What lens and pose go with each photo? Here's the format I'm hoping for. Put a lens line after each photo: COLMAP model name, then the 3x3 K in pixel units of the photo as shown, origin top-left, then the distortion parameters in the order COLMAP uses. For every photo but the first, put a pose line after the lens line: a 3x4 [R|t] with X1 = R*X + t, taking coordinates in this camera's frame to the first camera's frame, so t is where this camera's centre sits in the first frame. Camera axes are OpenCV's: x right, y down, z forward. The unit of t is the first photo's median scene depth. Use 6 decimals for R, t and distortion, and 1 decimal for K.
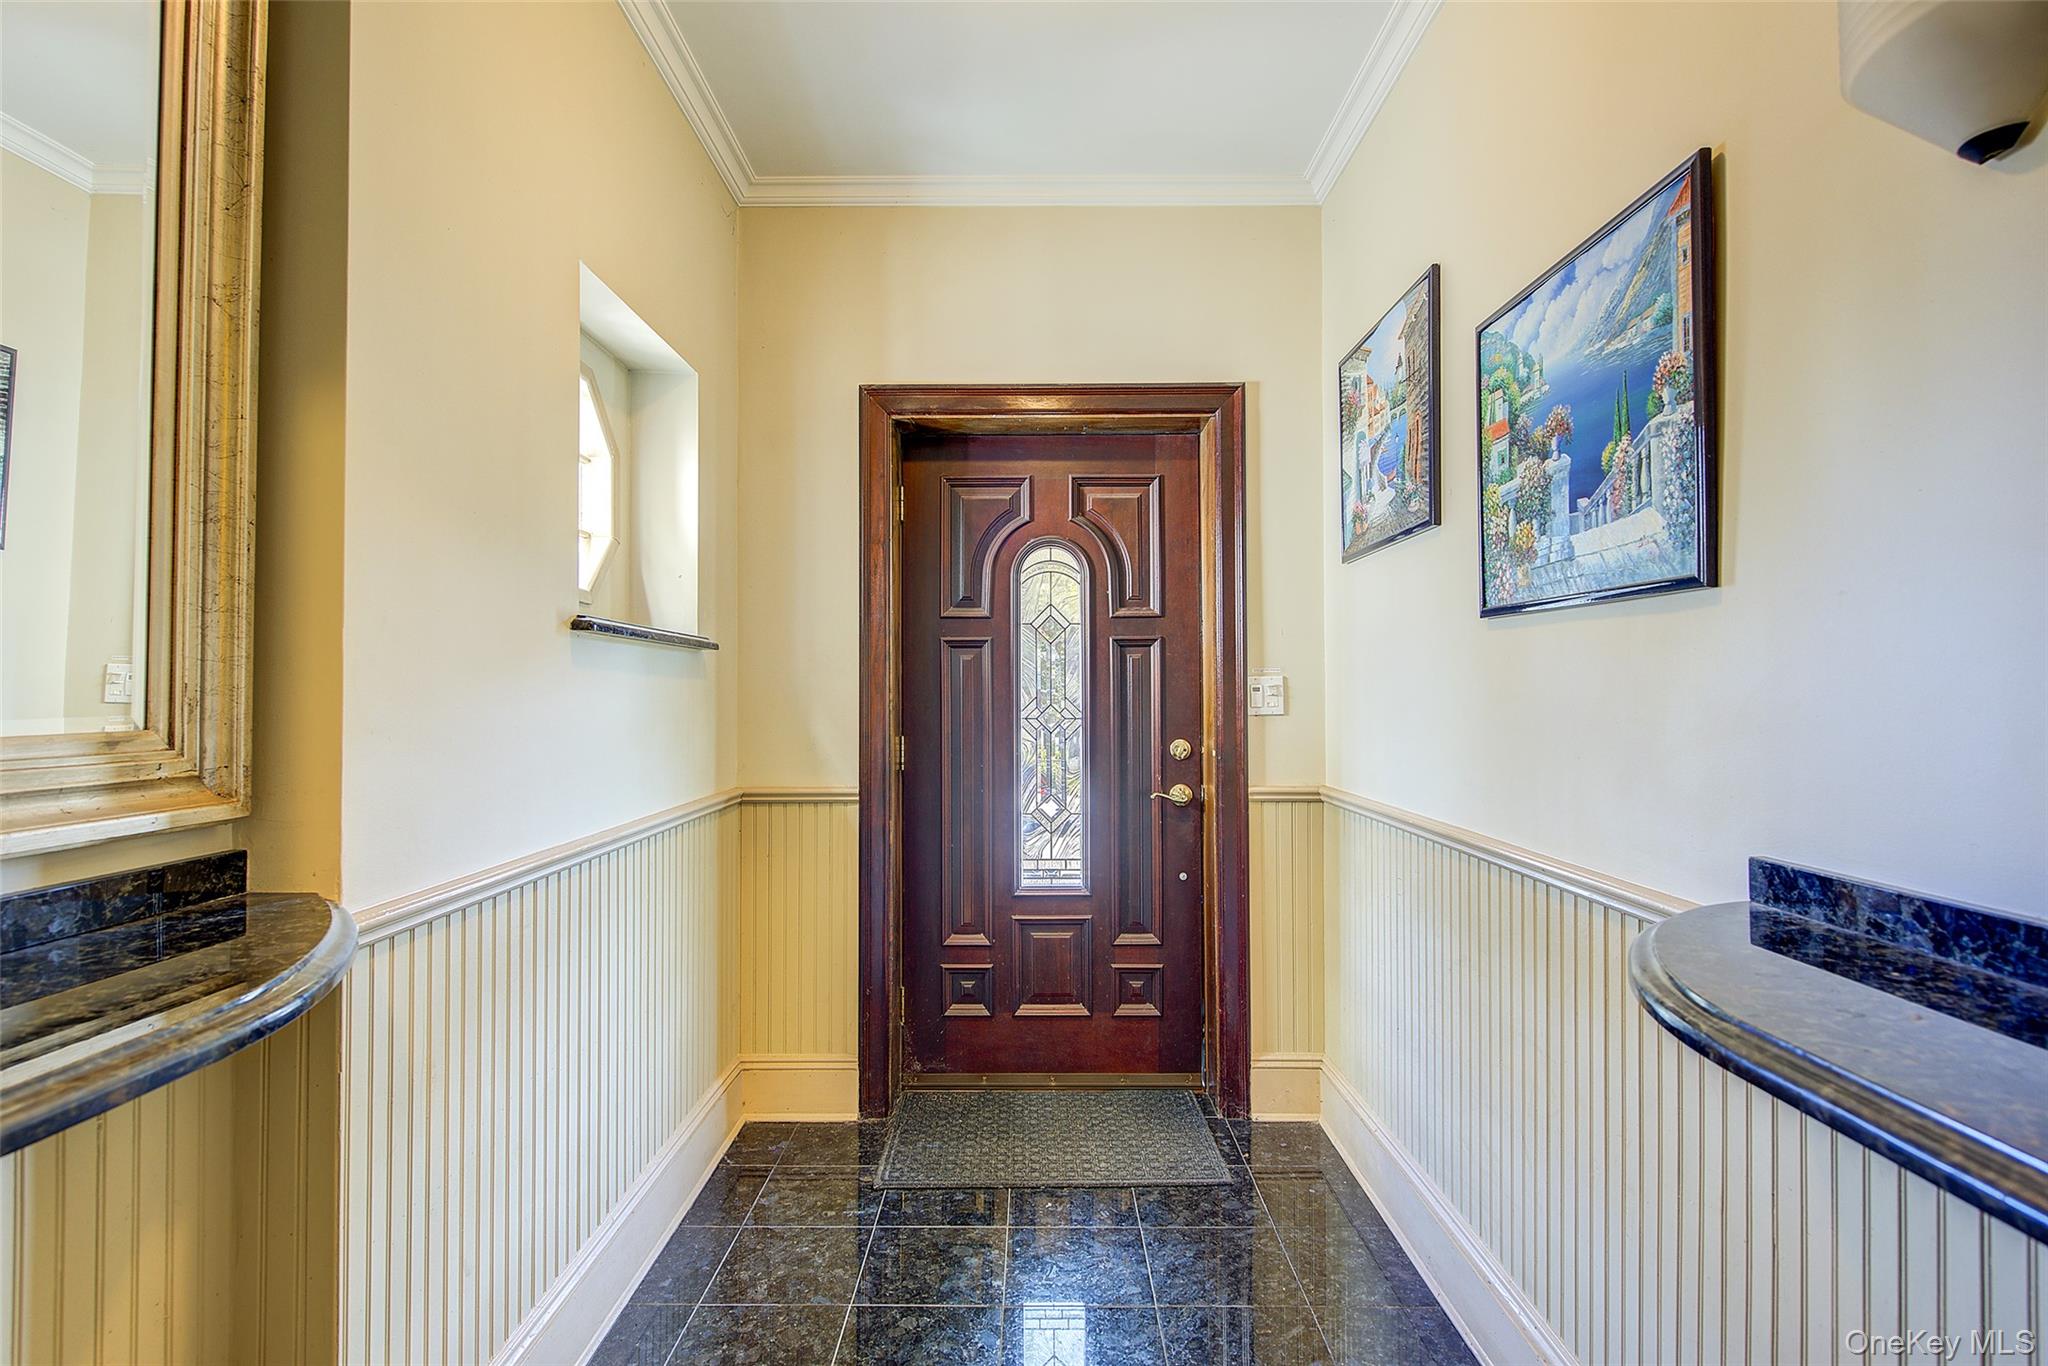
lens RADIAL K [[1061.7, 0, 1024.0], [0, 1061.7, 683.0], [0, 0, 1]] dist [0.000135, 0.000020]
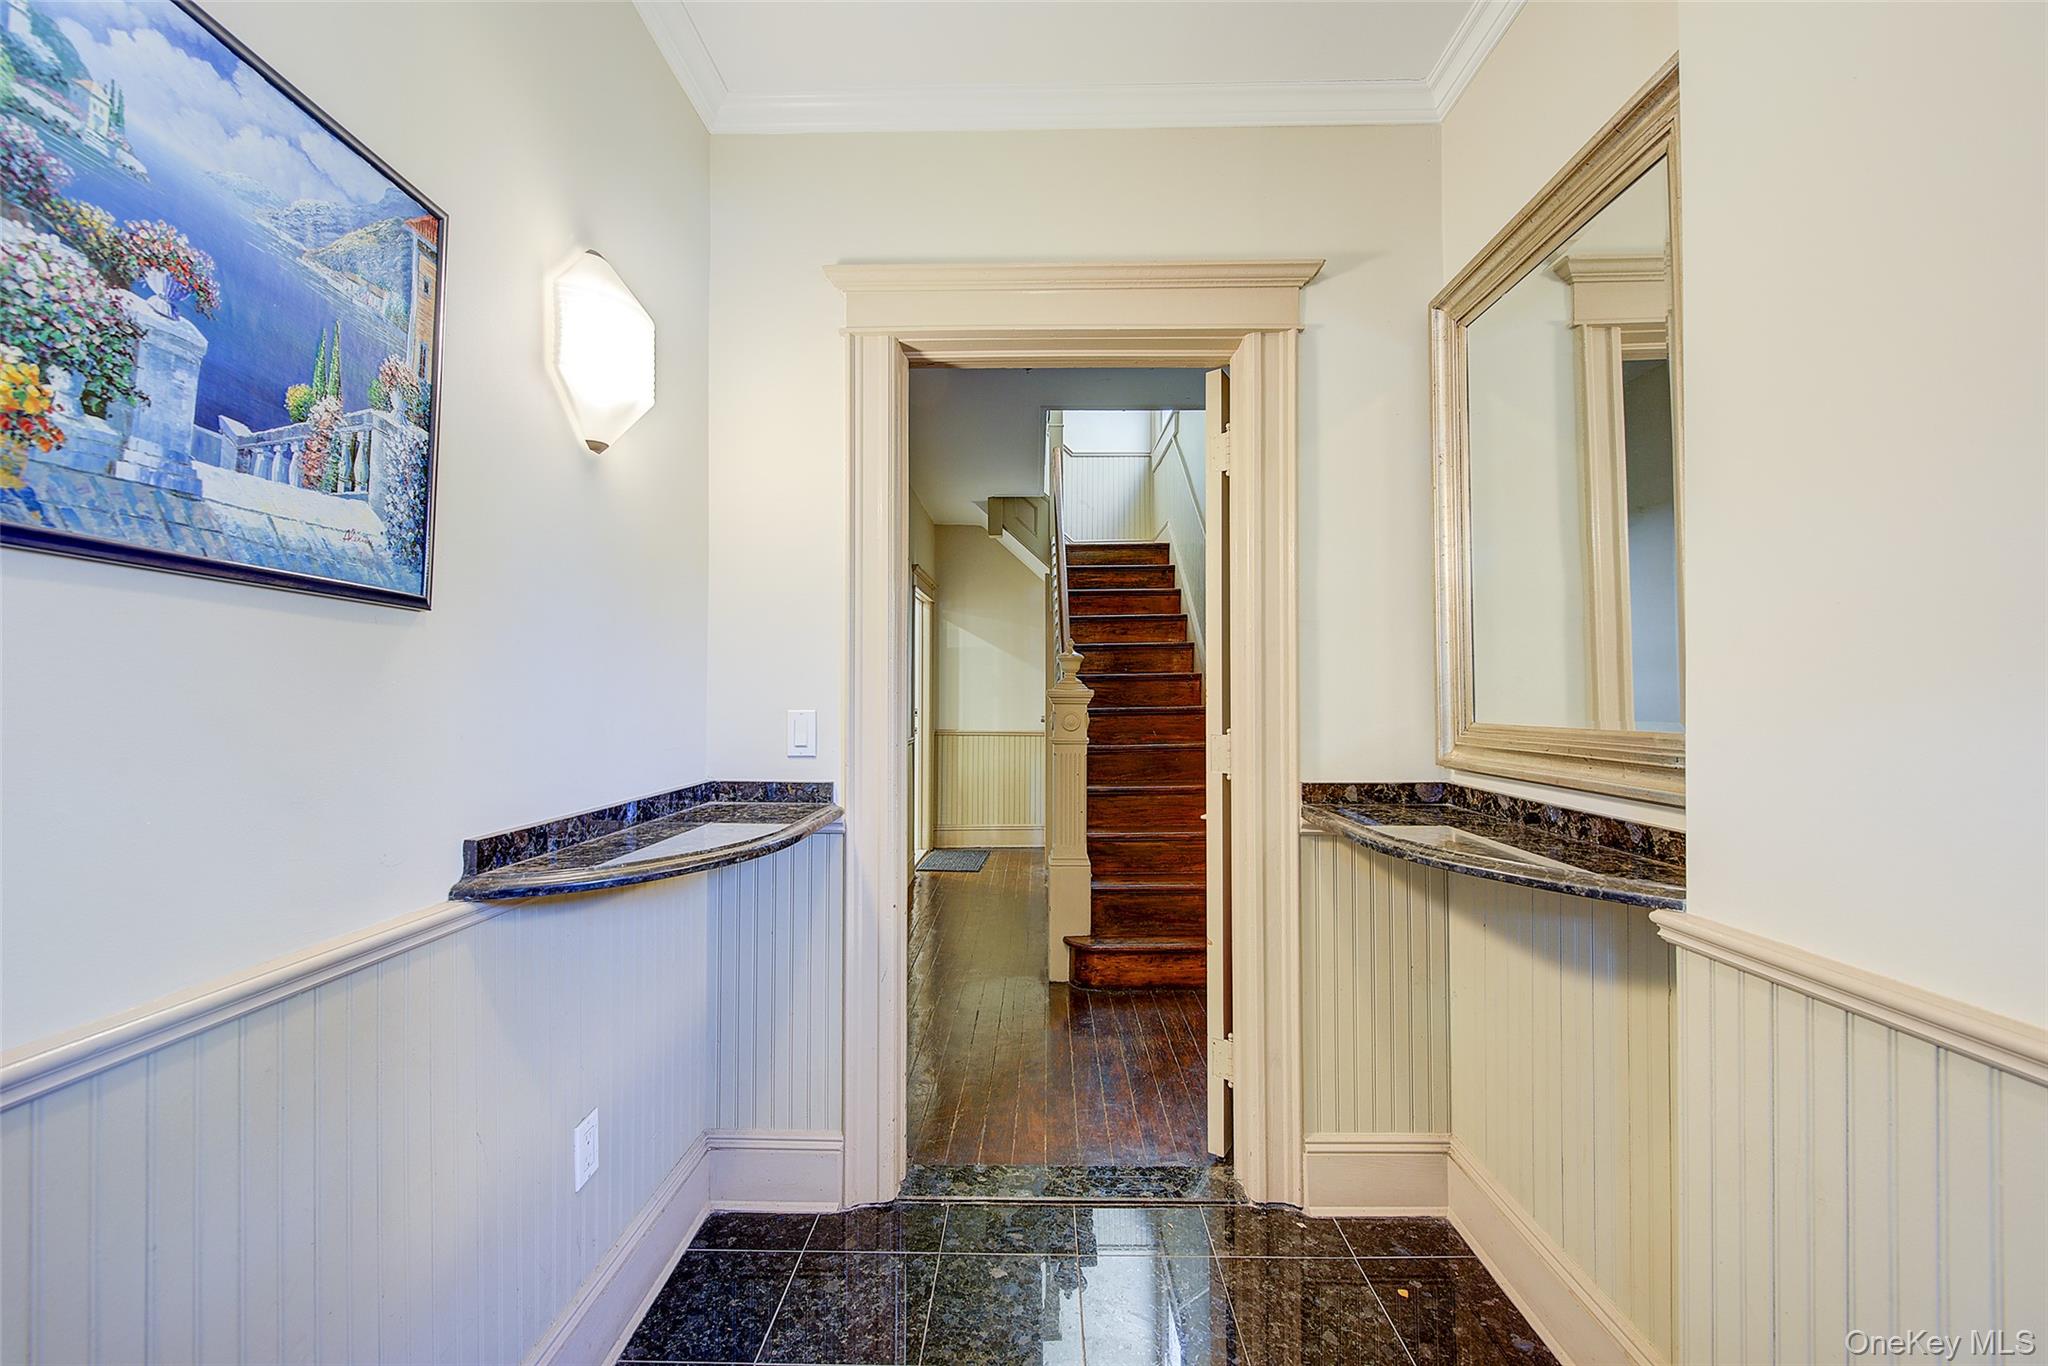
lens RADIAL K [[804.0, 0, 1024.0], [0, 804.0, 683.0], [0, 0, 1]] dist [-0.000877, -0.000107]
pose [[-0.999954, 0.001325, 0.009484, 0.029604], [0.001071, 0.999643, -0.026715, 0.005089], [-0.009516, -0.026704, -0.999598, 1.681348]]
